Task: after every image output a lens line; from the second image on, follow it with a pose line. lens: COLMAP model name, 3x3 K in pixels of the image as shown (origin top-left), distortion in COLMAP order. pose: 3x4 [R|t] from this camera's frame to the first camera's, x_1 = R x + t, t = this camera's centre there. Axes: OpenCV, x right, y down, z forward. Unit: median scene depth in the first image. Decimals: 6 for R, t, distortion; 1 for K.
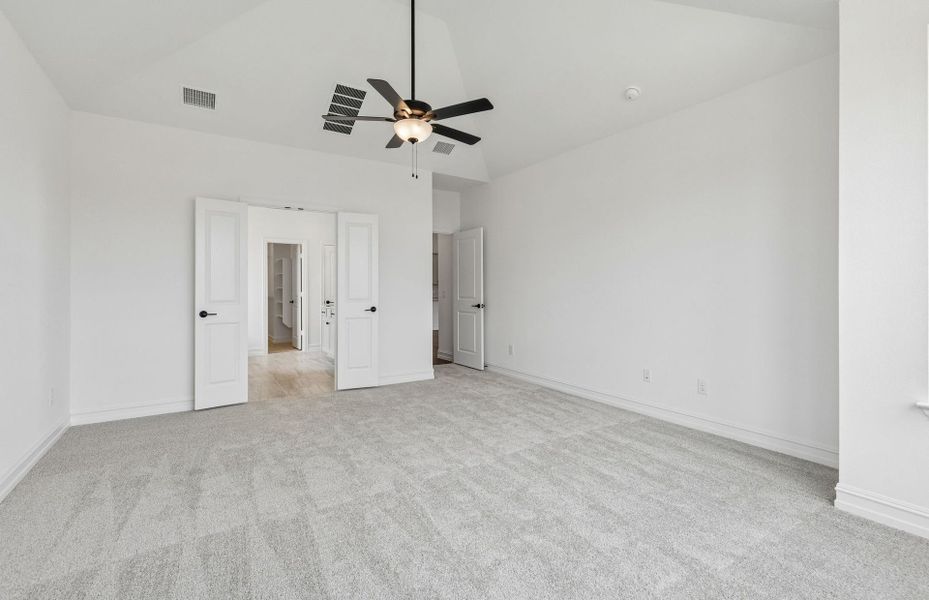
lens RADIAL K [[419.7, 0, 464.4], [0, 419.7, 296.9], [0, 0, 1]] dist [0.000756, 0.000225]
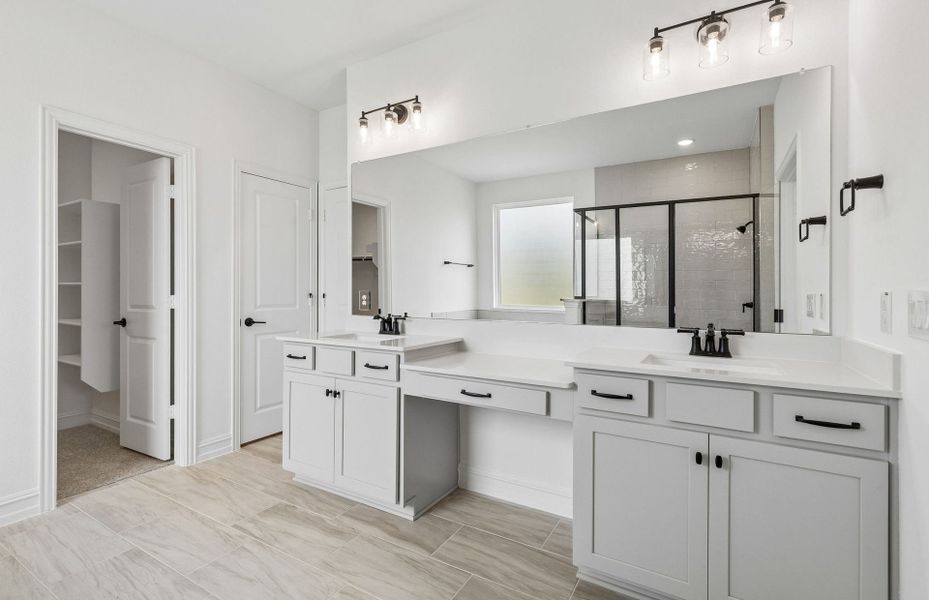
lens RADIAL K [[419.7, 0, 464.4], [0, 419.7, 296.9], [0, 0, 1]] dist [0.000756, 0.000225]
pose [[0.893164, -0.005801, 0.449694, -0.327089], [0.004542, 0.999982, 0.003879, -0.010511], [-0.449708, -0.001422, 0.893174, 0.578033]]
